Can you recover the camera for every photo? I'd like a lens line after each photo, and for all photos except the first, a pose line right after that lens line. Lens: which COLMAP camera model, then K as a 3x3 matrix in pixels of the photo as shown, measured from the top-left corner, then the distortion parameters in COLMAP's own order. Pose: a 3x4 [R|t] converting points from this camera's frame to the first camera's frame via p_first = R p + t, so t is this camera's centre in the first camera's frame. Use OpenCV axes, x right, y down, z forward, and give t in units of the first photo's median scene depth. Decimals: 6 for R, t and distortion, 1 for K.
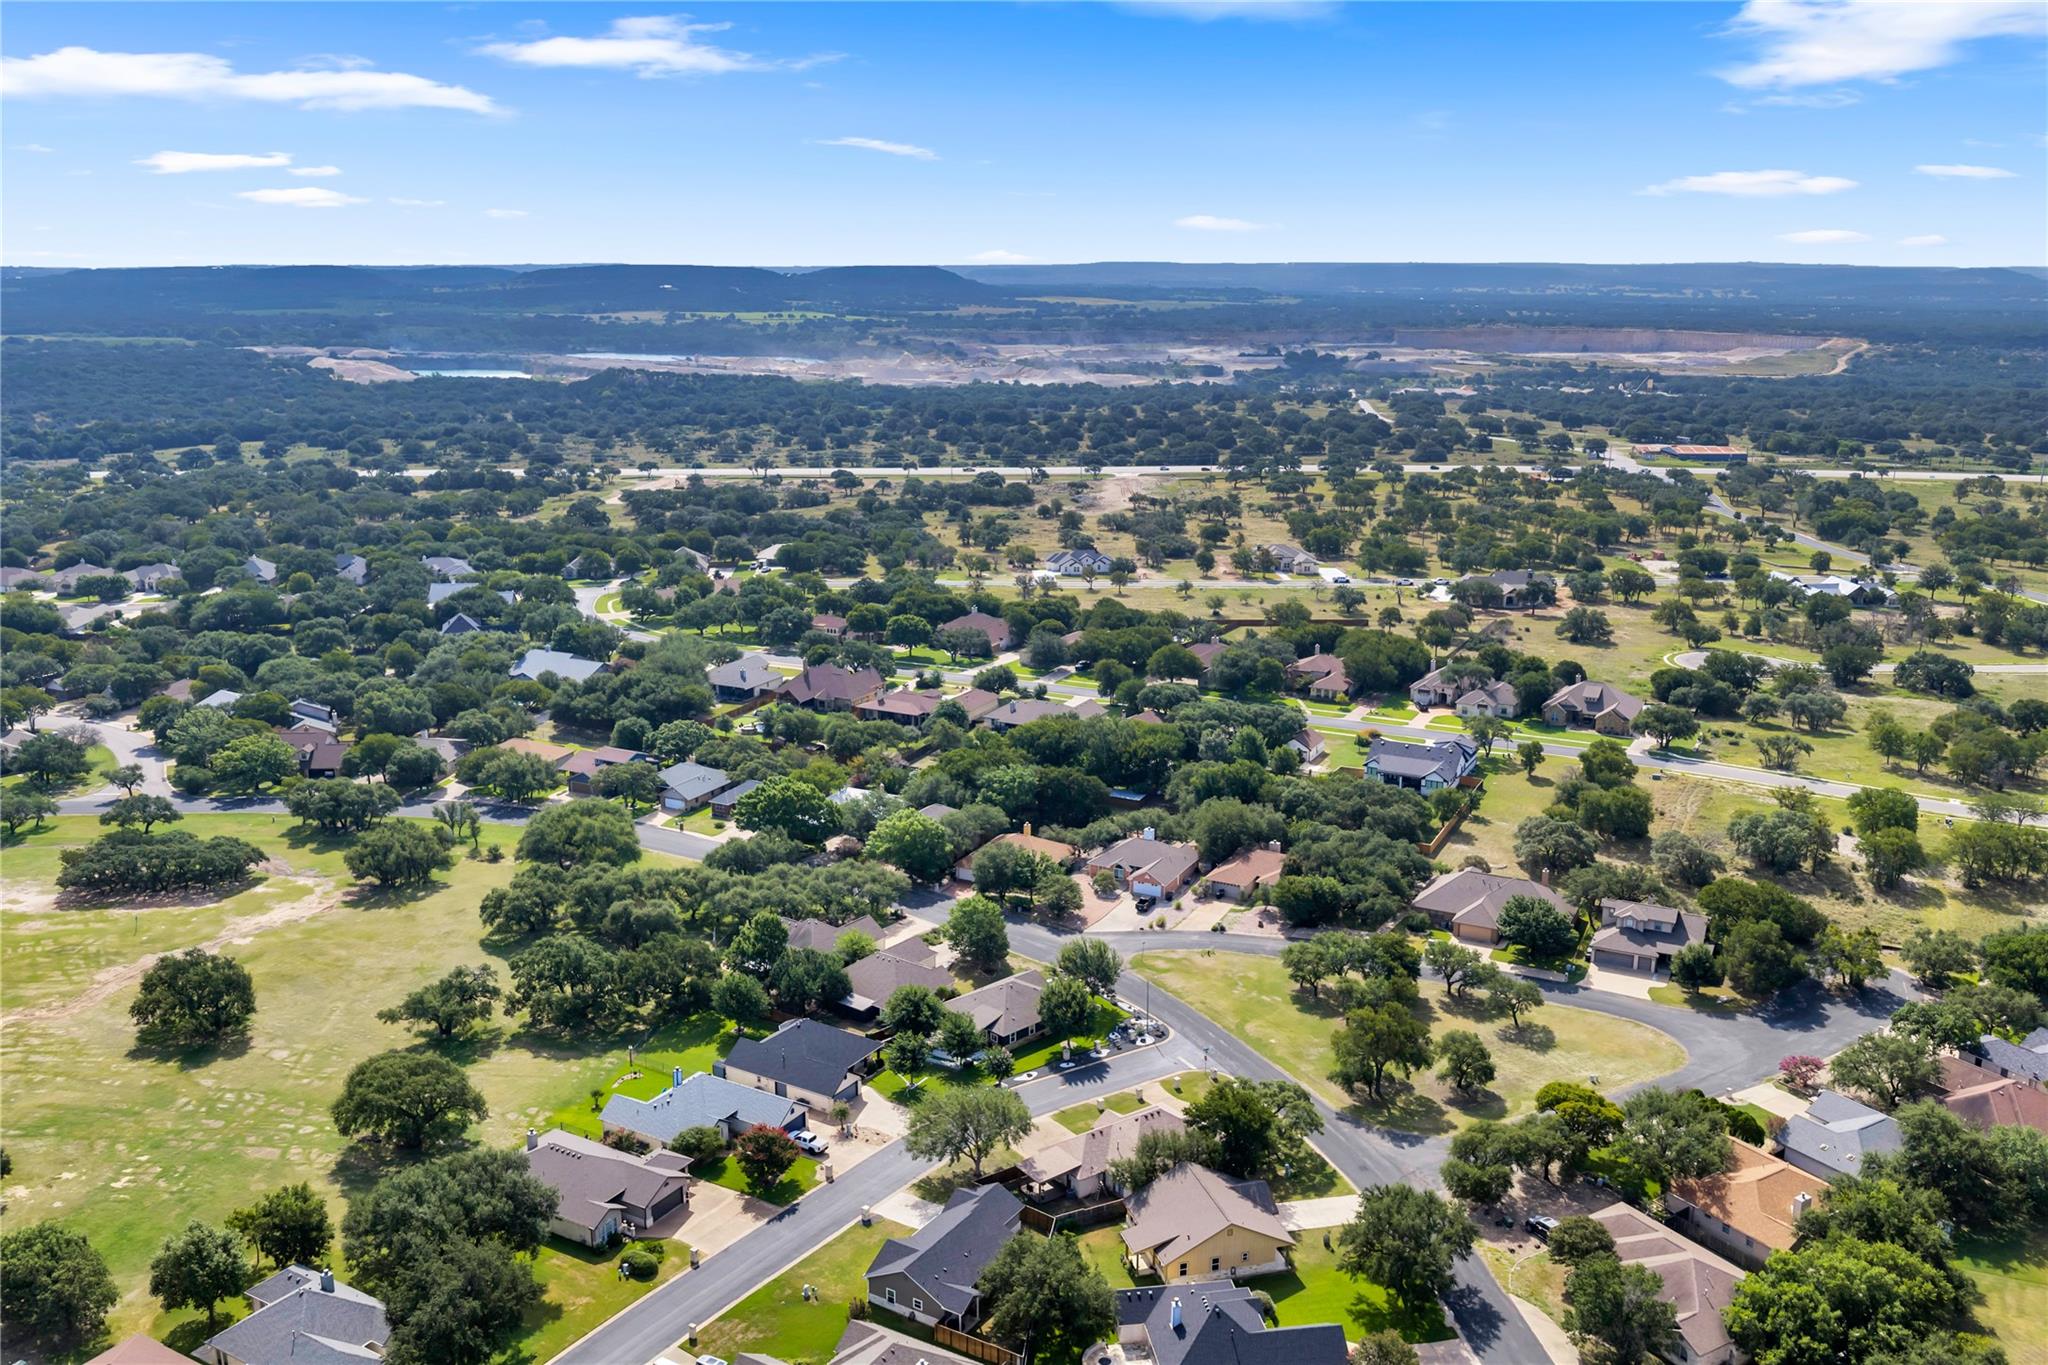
lens RADIAL K [[1697.0, 0, 1035.0], [0, 1697.0, 688.2], [0, 0, 1]] dist [0.023626, -0.052626]
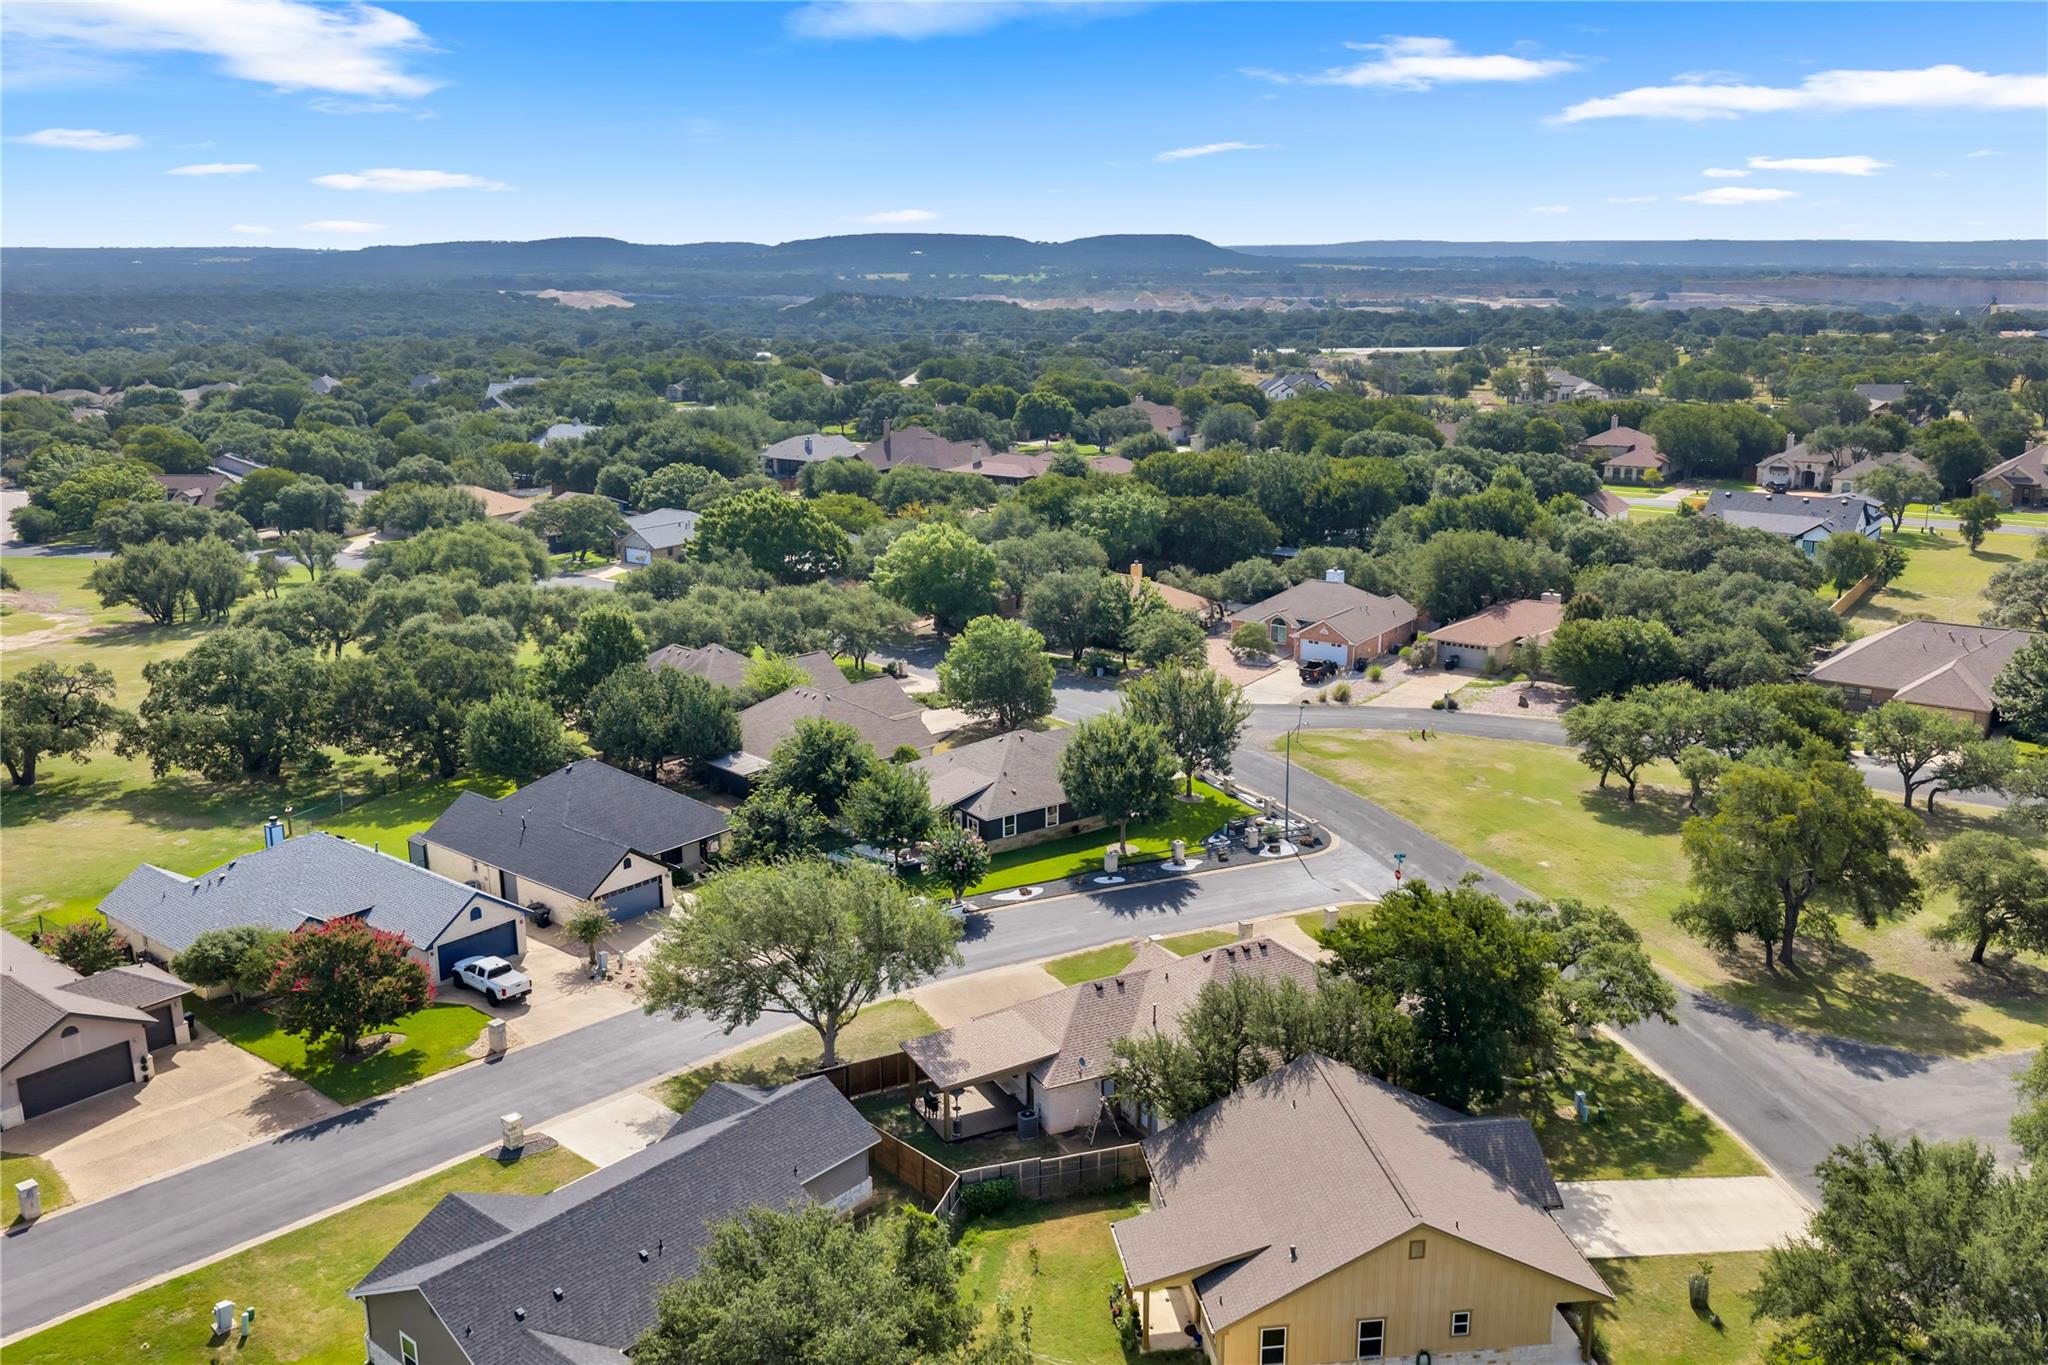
lens RADIAL K [[1697.0, 0, 1035.0], [0, 1697.0, 688.2], [0, 0, 1]] dist [0.023626, -0.052626]
pose [[0.989045, 0.031560, -0.144204, 0.065637], [-0.030728, 0.999496, 0.007997, 0.161622], [0.144383, -0.003478, 0.989516, 0.508723]]
